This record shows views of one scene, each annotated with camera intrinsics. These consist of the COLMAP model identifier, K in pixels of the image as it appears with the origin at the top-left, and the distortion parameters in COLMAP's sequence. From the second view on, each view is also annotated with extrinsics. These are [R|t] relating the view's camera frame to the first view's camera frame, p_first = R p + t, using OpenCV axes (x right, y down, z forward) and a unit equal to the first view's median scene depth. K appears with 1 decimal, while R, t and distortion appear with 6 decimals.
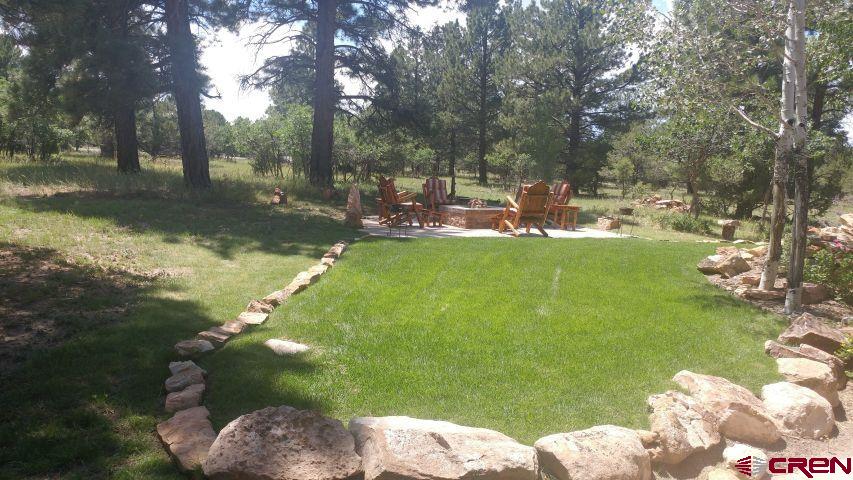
lens RADIAL K [[602.5, 0, 430.3], [0, 602.5, 231.3], [0, 0, 1]] dist [-0.033920, 0.049930]
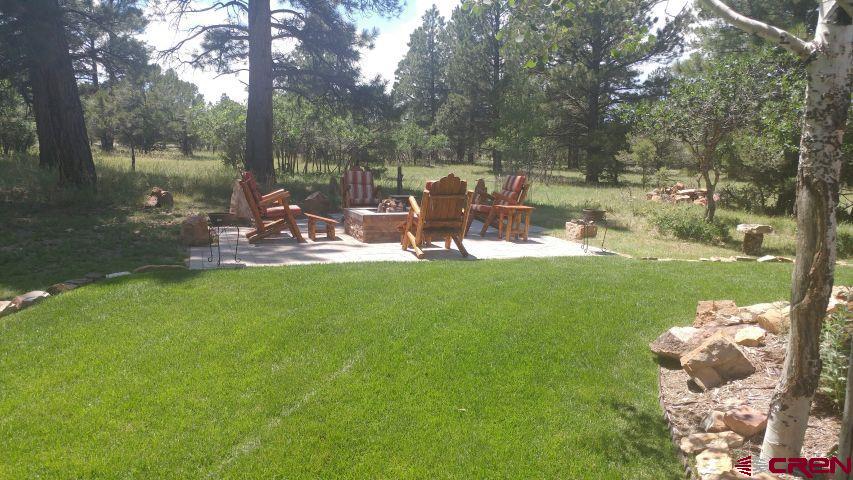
lens RADIAL K [[602.5, 0, 422.2], [0, 602.5, 233.3], [0, 0, 1]] dist [-0.033920, 0.049930]
pose [[0.996870, -0.010058, -0.078421, 0.185190], [0.011933, 0.999653, 0.023472, -0.030947], [0.078157, -0.024334, 0.996644, 0.306611]]
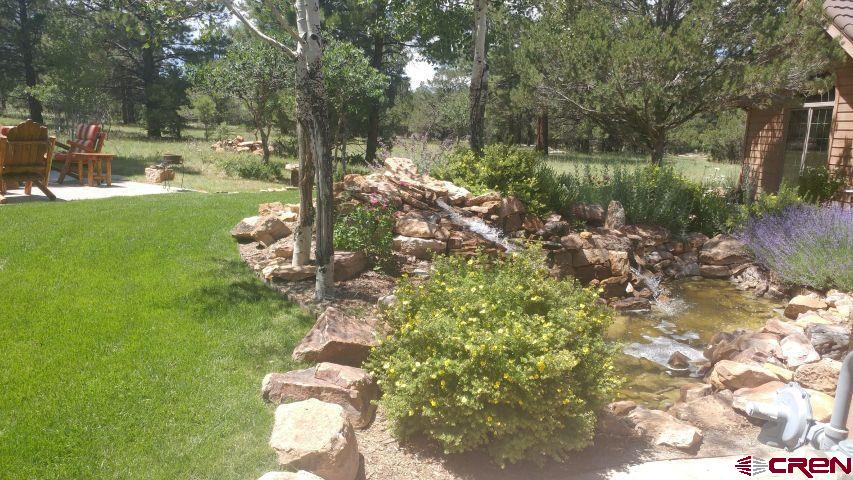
lens RADIAL K [[602.5, 0, 428.7], [0, 602.5, 240.4], [0, 0, 1]] dist [-0.033920, 0.049930]
pose [[0.808908, -0.114159, 0.576746, 0.128844], [0.049238, 0.990676, 0.127033, -0.010524], [-0.585870, -0.074360, 0.806986, 0.146896]]
